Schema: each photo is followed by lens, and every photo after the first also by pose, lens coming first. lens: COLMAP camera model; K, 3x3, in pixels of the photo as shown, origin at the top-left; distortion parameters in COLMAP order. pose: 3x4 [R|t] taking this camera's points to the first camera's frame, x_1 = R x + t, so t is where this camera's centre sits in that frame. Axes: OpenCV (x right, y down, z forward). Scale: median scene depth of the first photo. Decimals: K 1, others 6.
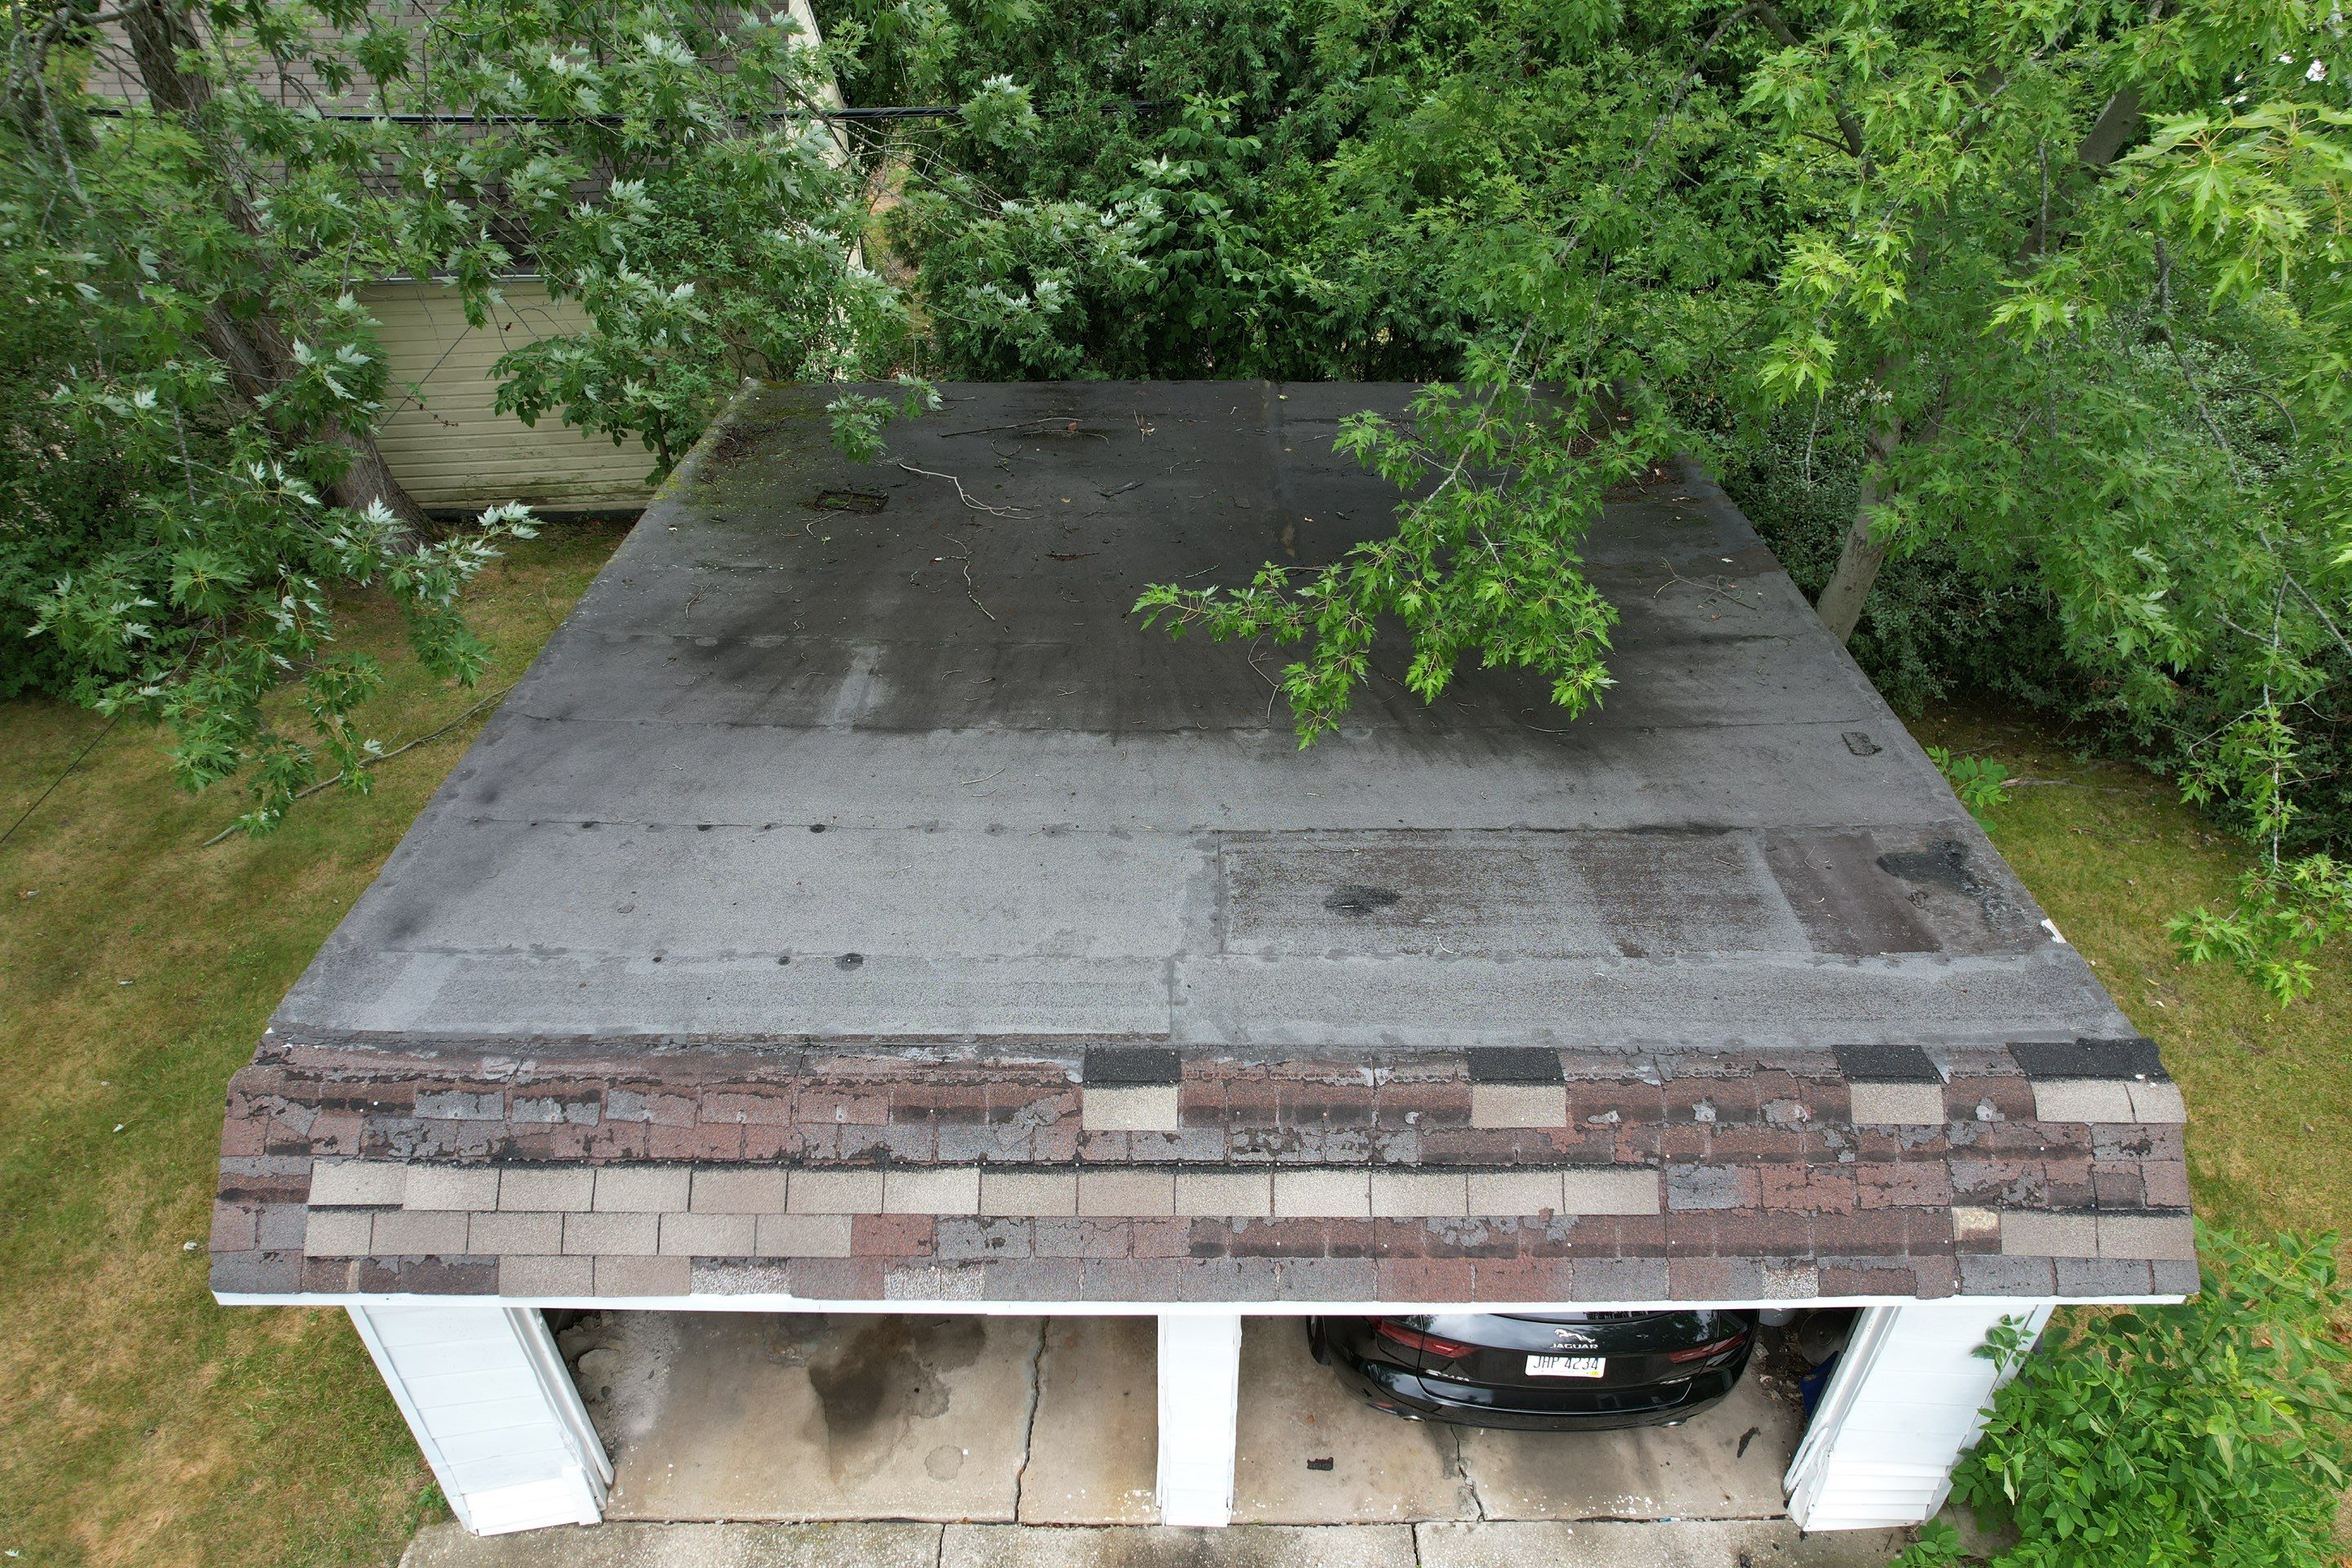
lens RADIAL K [[1464.7, 0, 1176.0], [0, 1464.7, 784.0], [0, 0, 1]] dist [-0.061894, 0.058538]
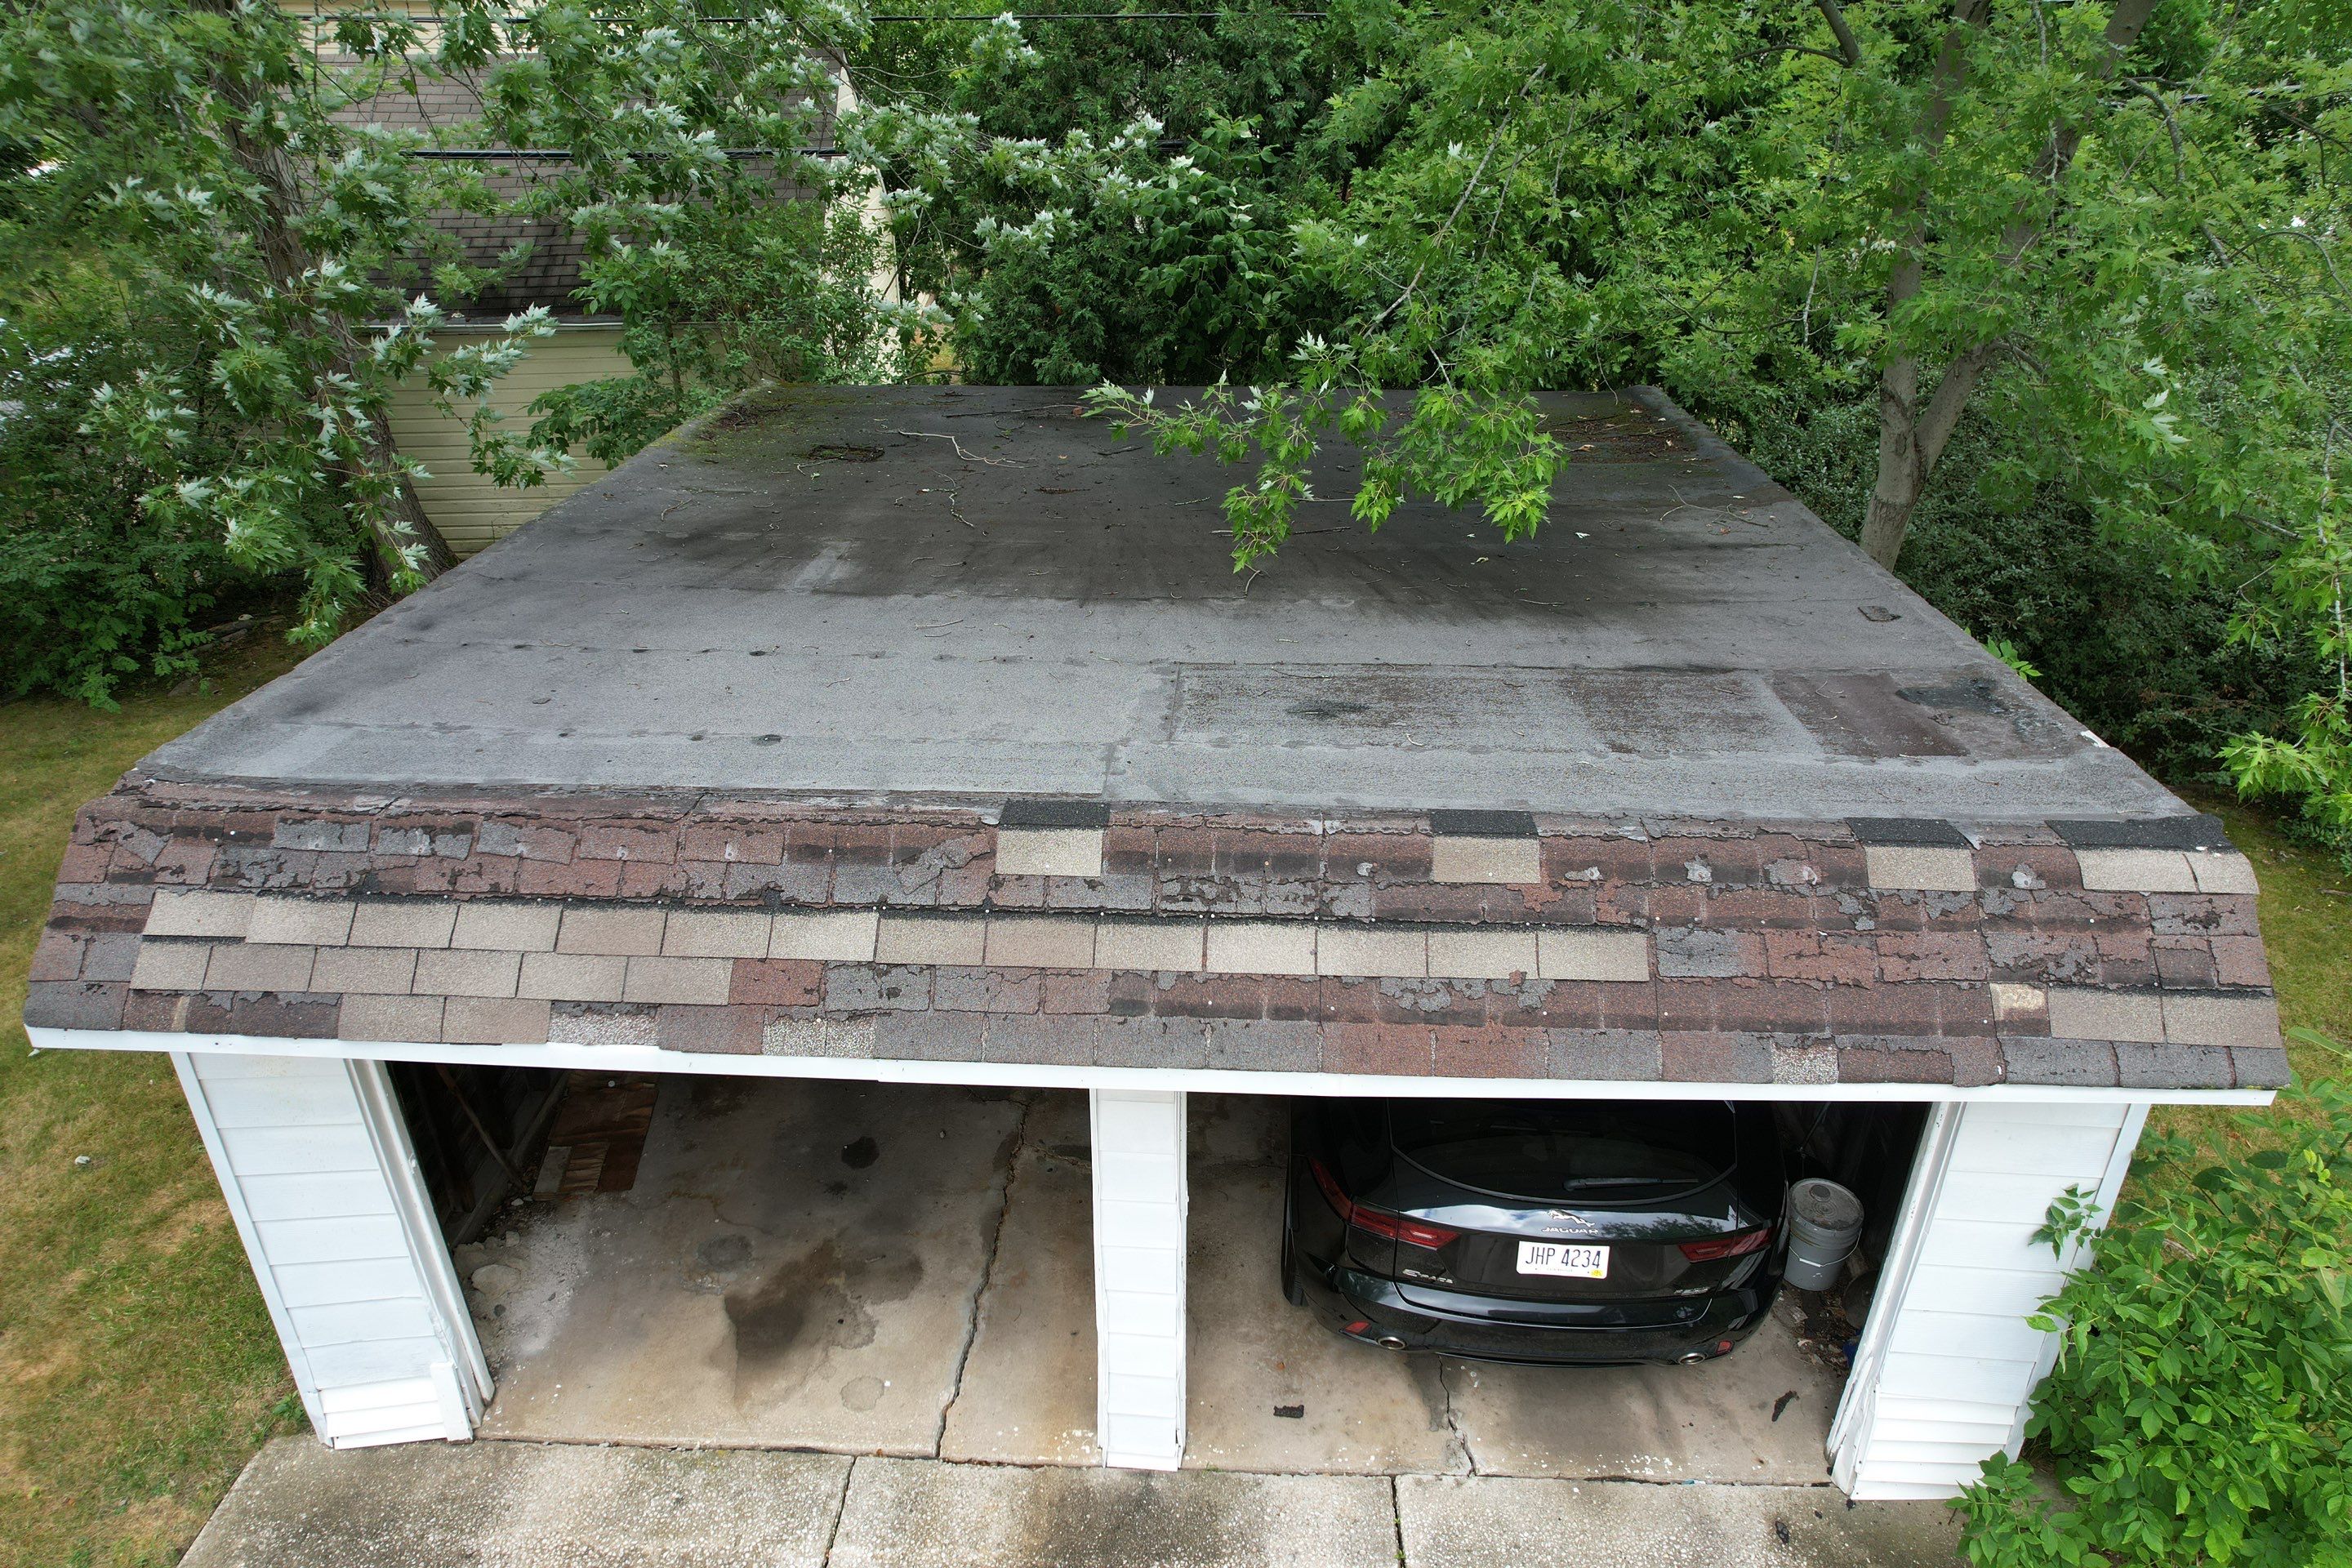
lens RADIAL K [[1464.7, 0, 1176.0], [0, 1464.7, 784.0], [0, 0, 1]] dist [-0.061894, 0.058538]
pose [[0.999158, 0.018799, -0.036472, 0.069759], [-0.023780, 0.989674, -0.141350, 0.272693], [0.033438, 0.142098, 0.989288, 0.096442]]
